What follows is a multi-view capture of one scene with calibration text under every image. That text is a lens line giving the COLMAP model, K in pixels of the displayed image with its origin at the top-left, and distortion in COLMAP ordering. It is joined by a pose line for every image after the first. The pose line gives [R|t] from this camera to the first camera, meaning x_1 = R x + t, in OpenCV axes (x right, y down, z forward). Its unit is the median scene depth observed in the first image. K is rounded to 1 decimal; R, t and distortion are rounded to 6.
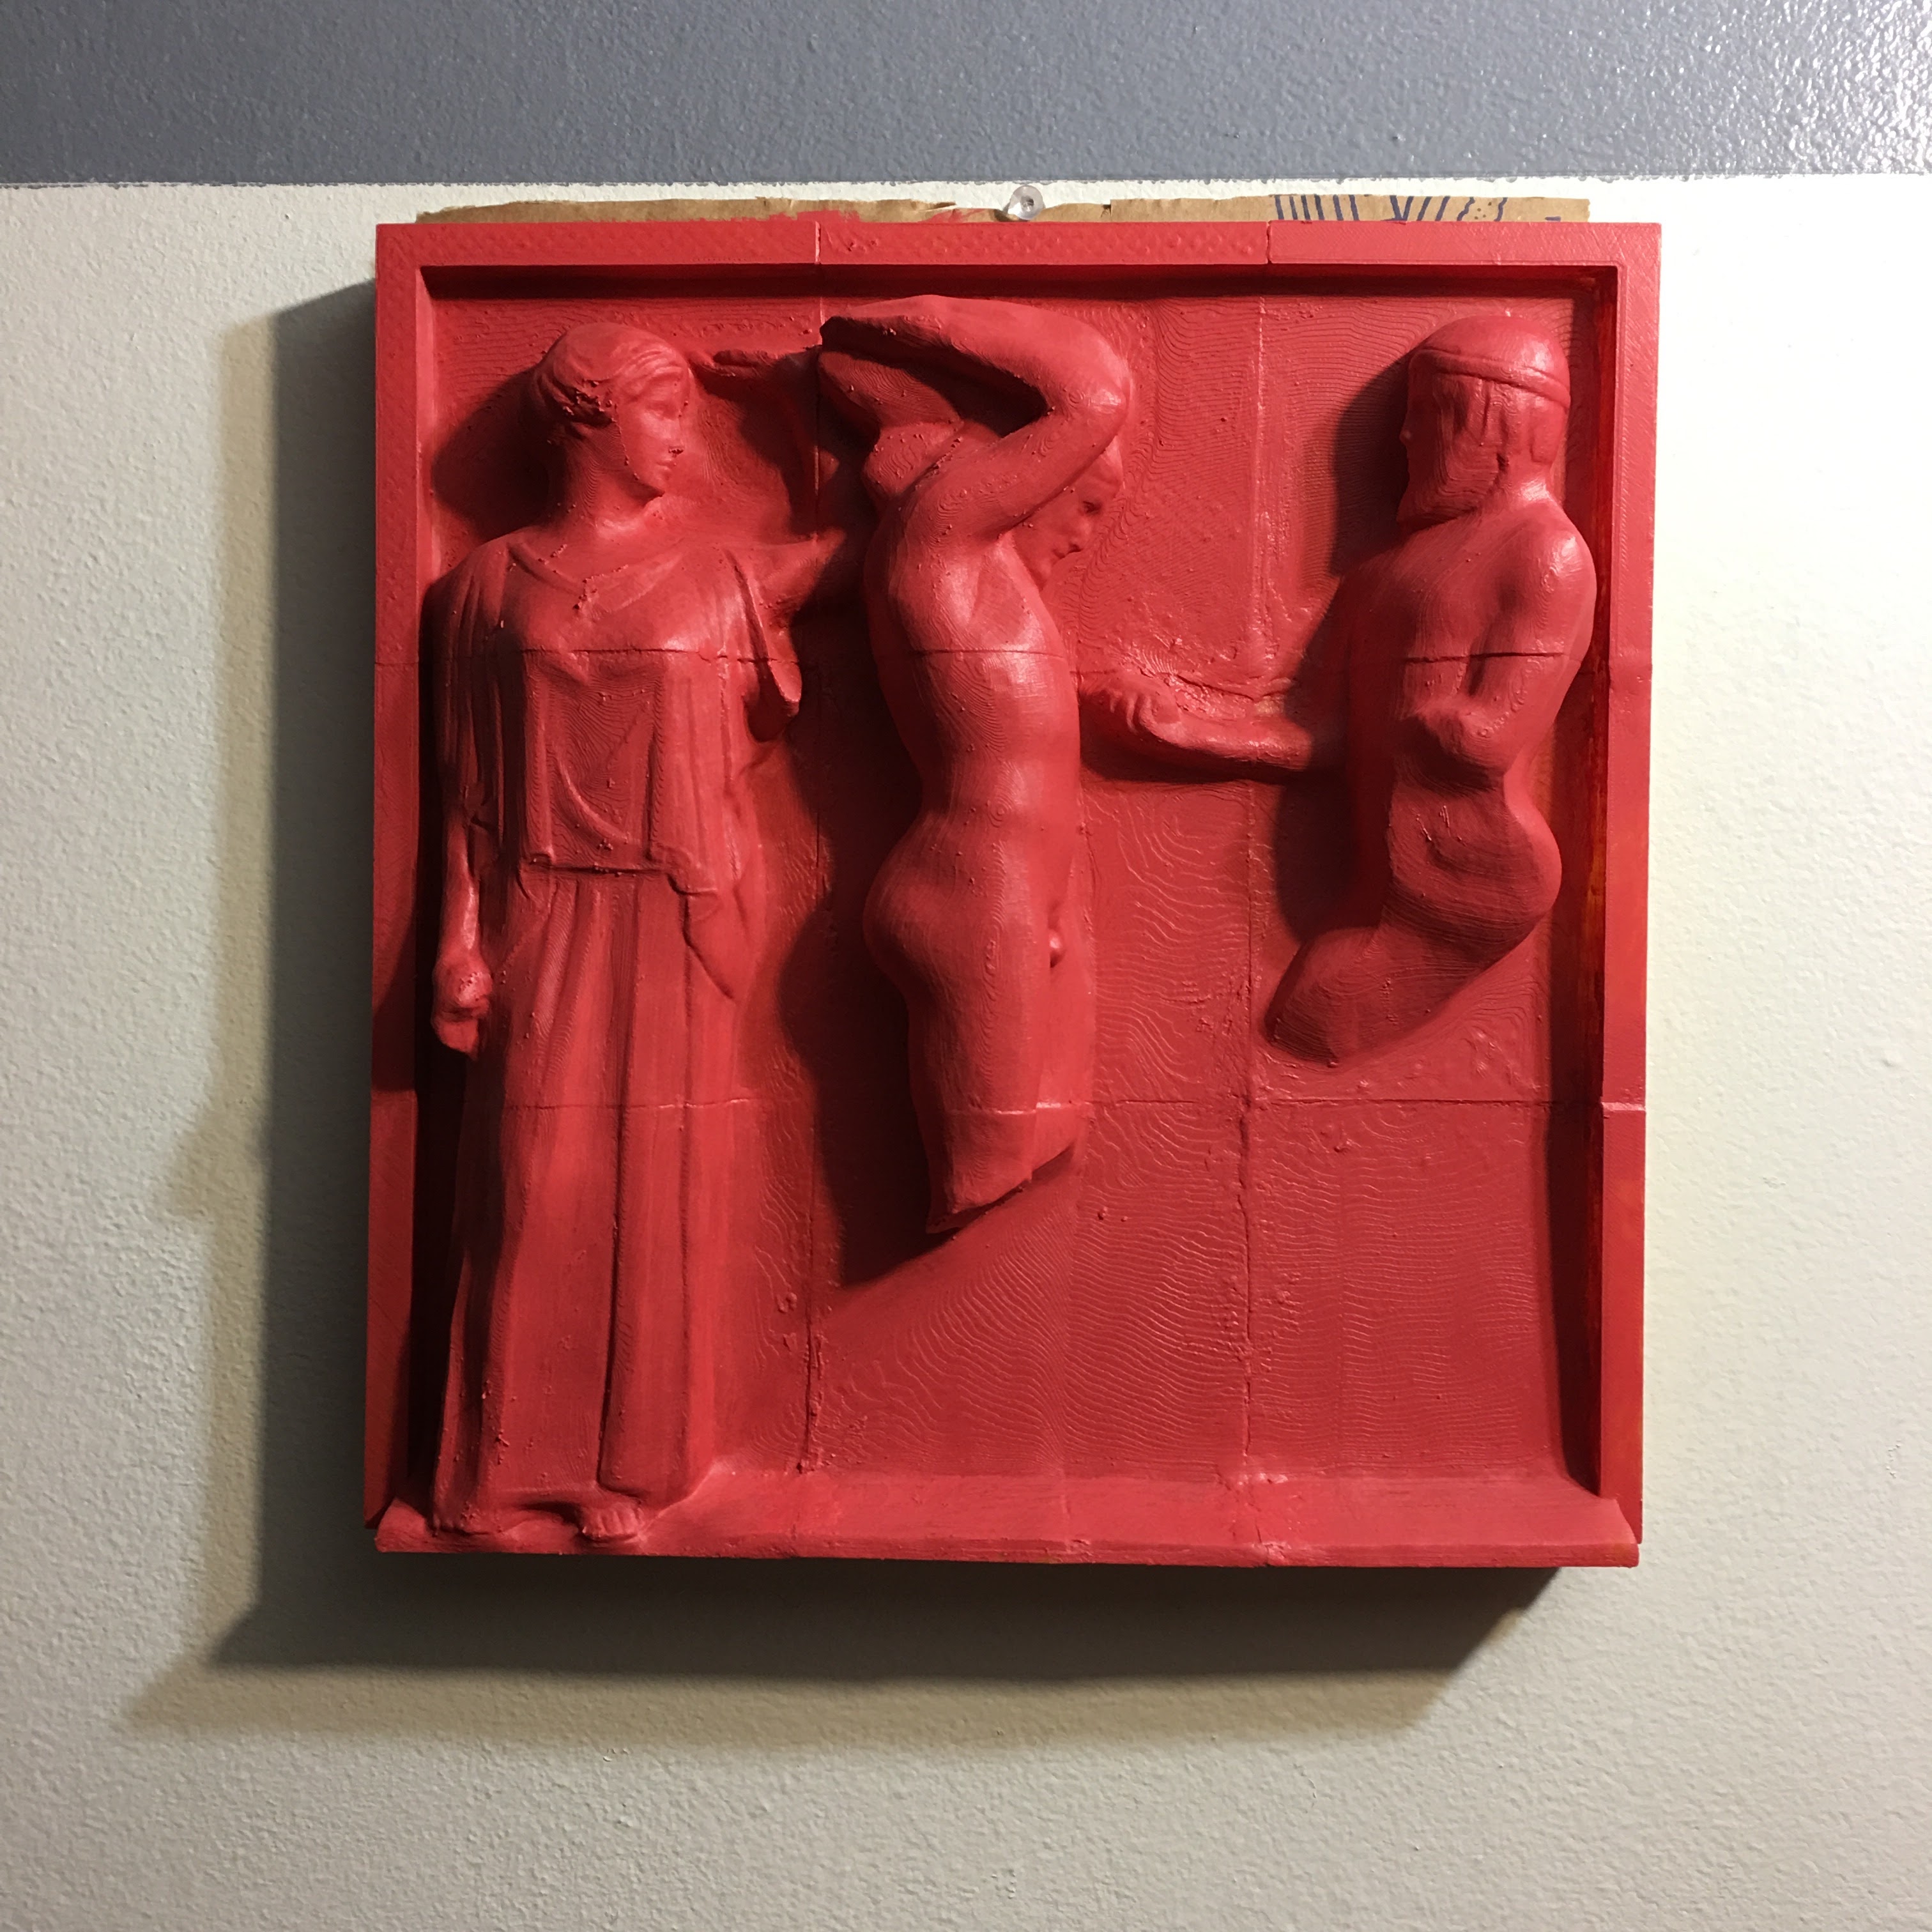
lens RADIAL K [[2205.8, 0, 956.6], [0, 2205.8, 973.5], [0, 0, 1]] dist [0.031616, 0.000000]
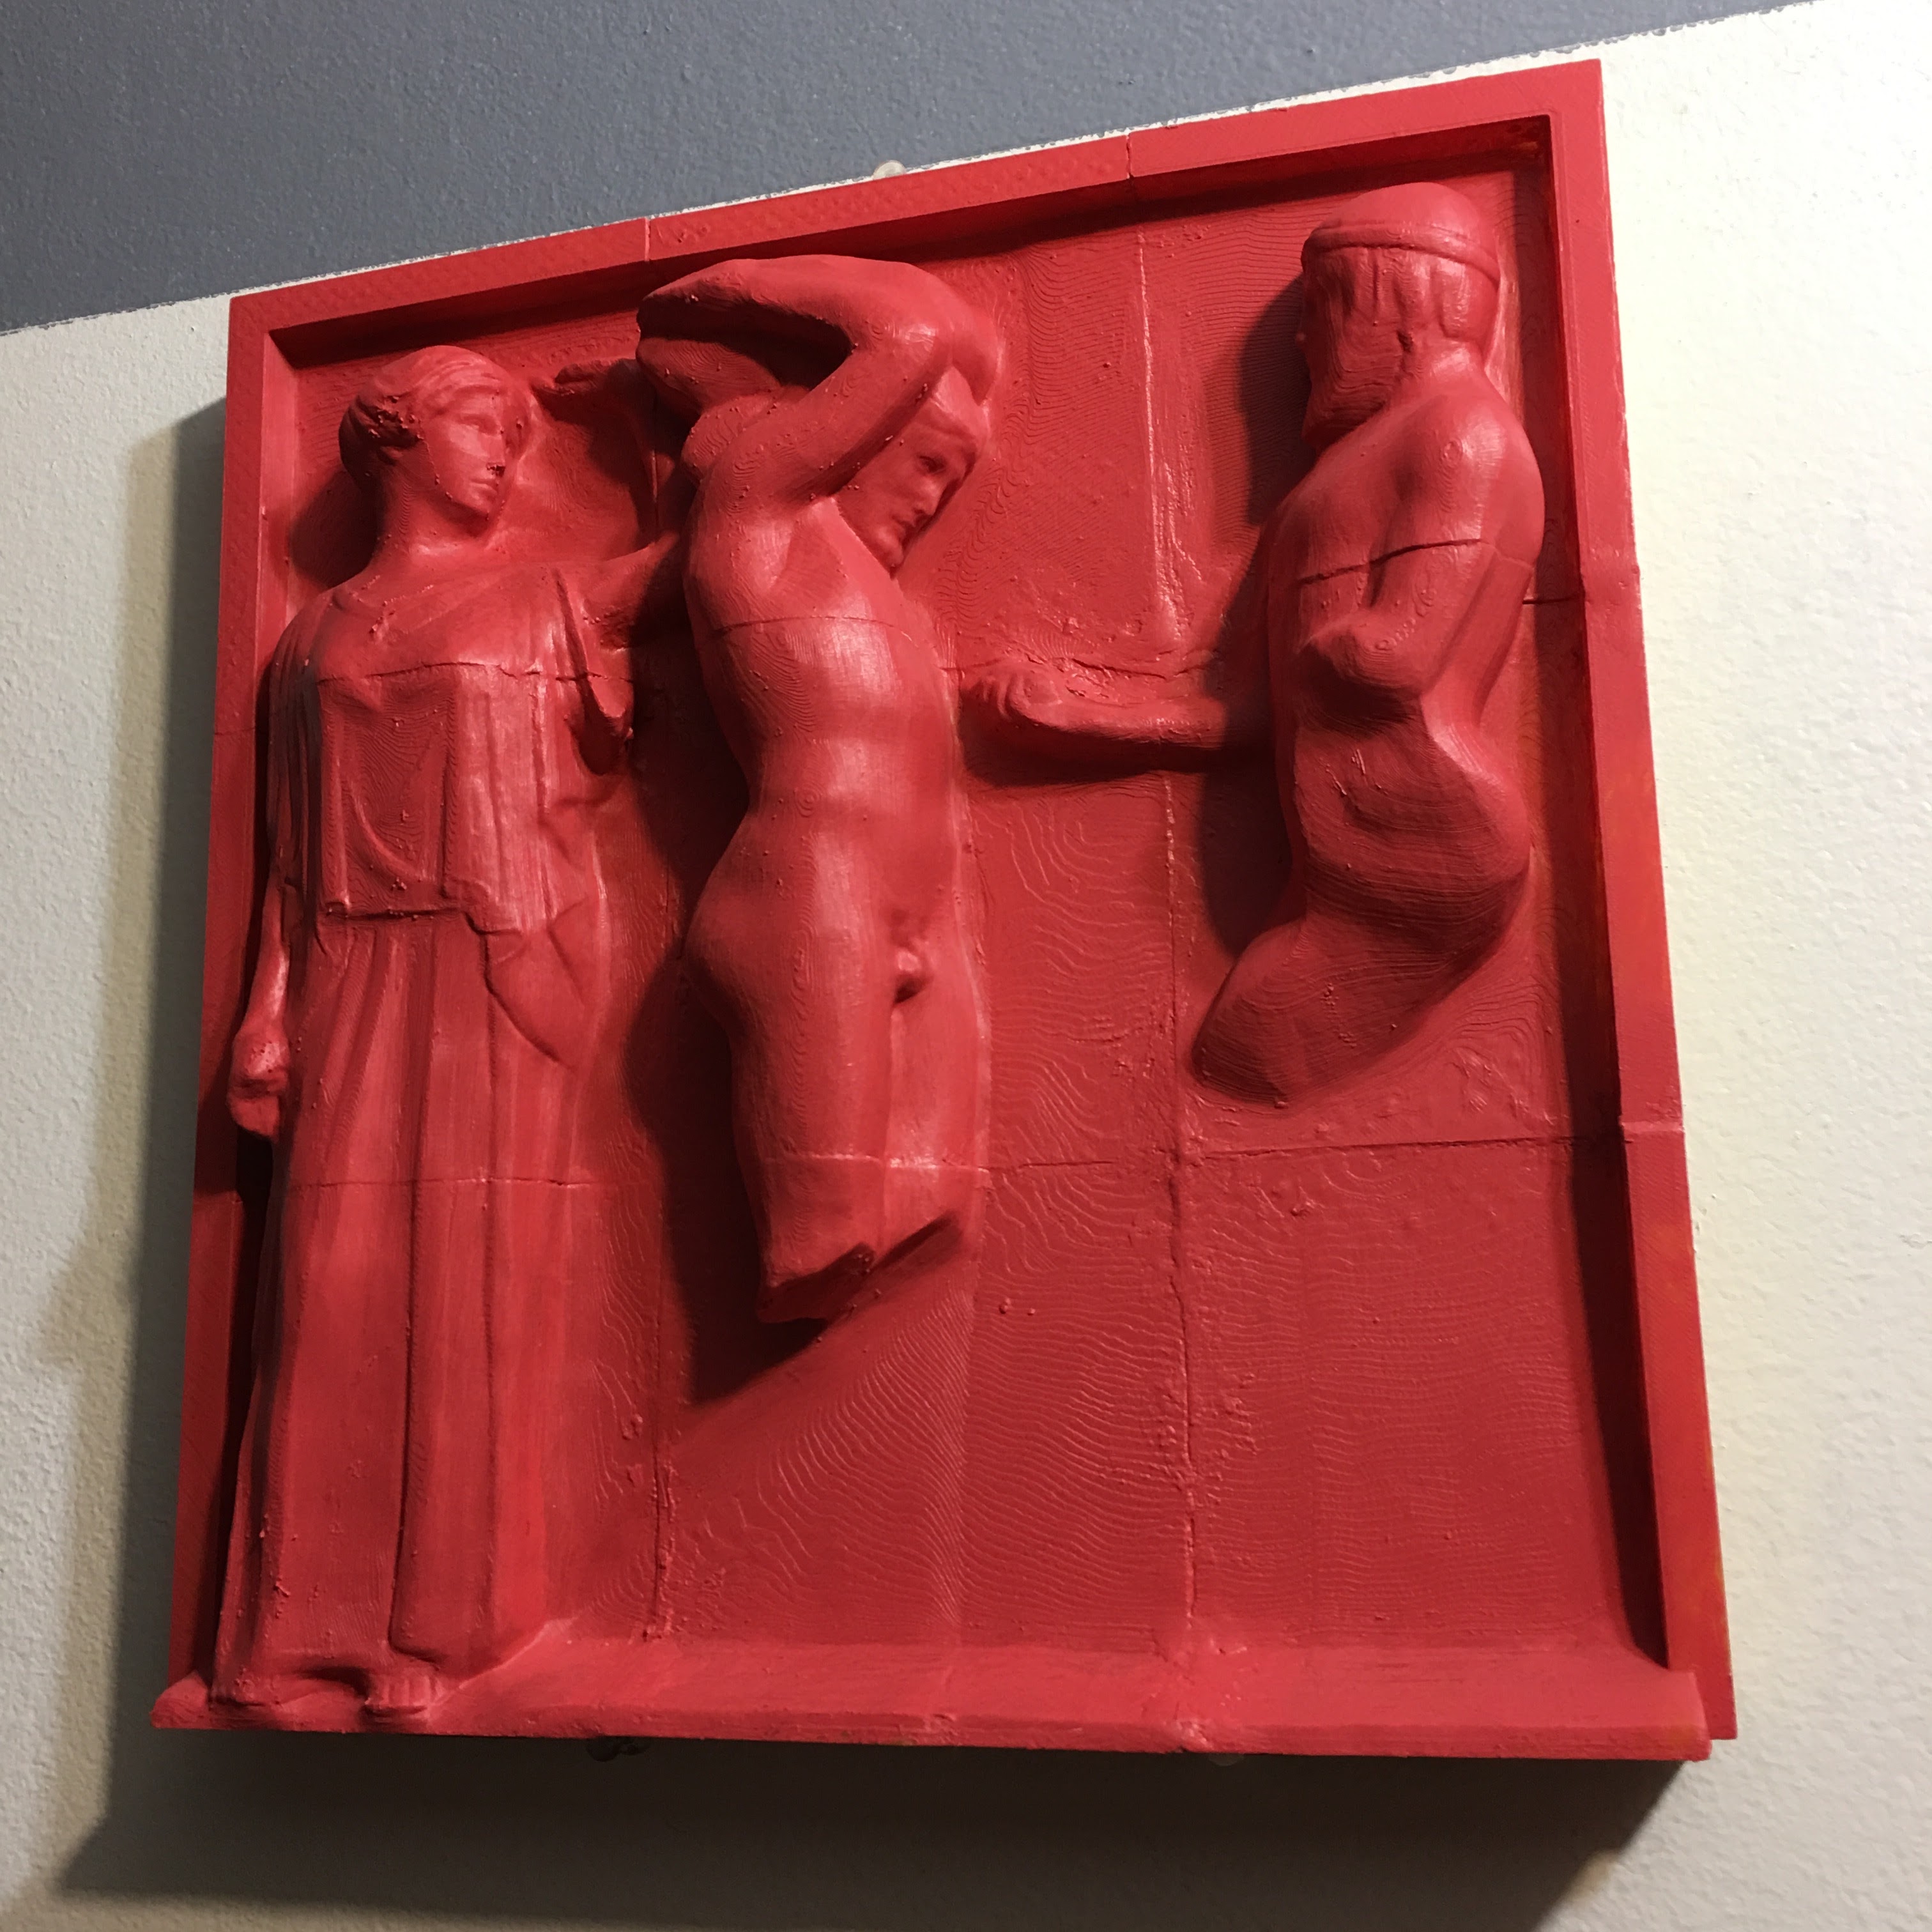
lens RADIAL K [[2205.8, 0, 957.3], [0, 2205.8, 966.2], [0, 0, 1]] dist [0.031616, 0.000000]
pose [[0.966404, -0.076370, -0.245420, 0.259874], [0.027494, 0.980075, -0.196715, 0.147112], [0.255553, 0.183359, 0.949248, 0.213258]]
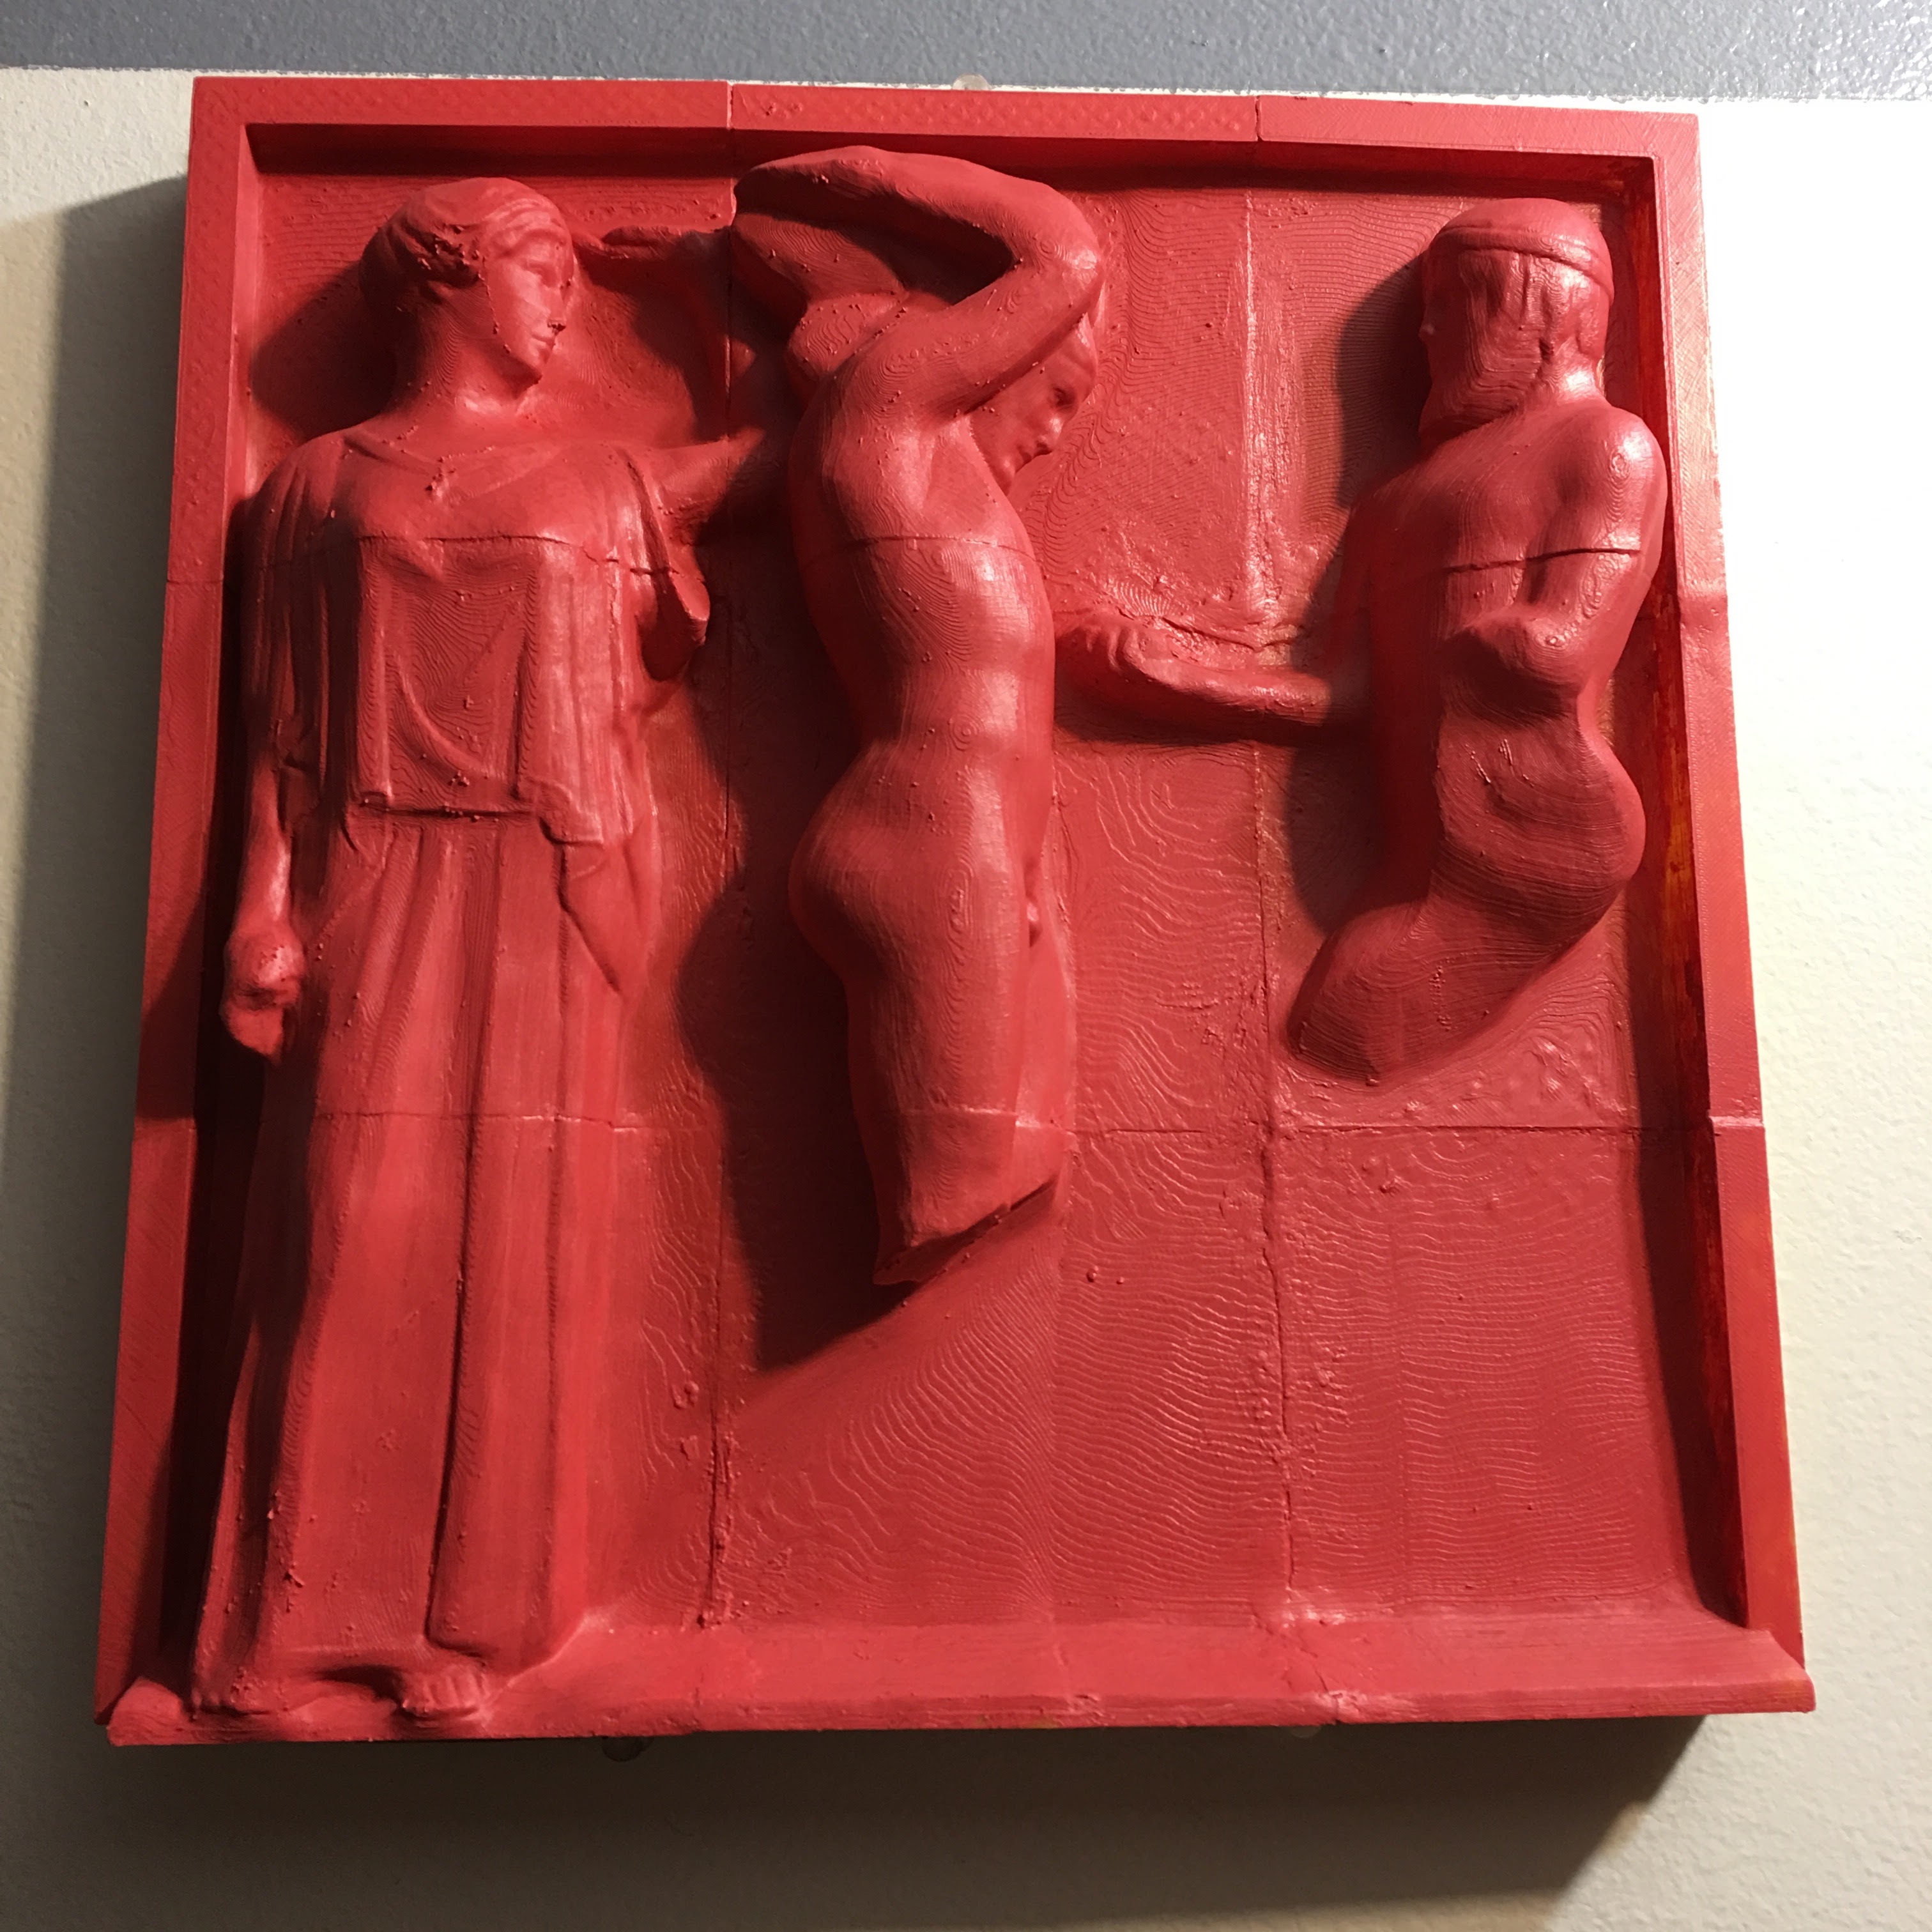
lens RADIAL K [[2205.8, 0, 955.8], [0, 2205.8, 968.2], [0, 0, 1]] dist [0.031616, 0.000000]
pose [[0.996740, -0.002587, 0.080642, -0.045254], [0.017391, 0.982881, -0.183419, 0.146764], [-0.078787, 0.184223, 0.979722, 0.223344]]
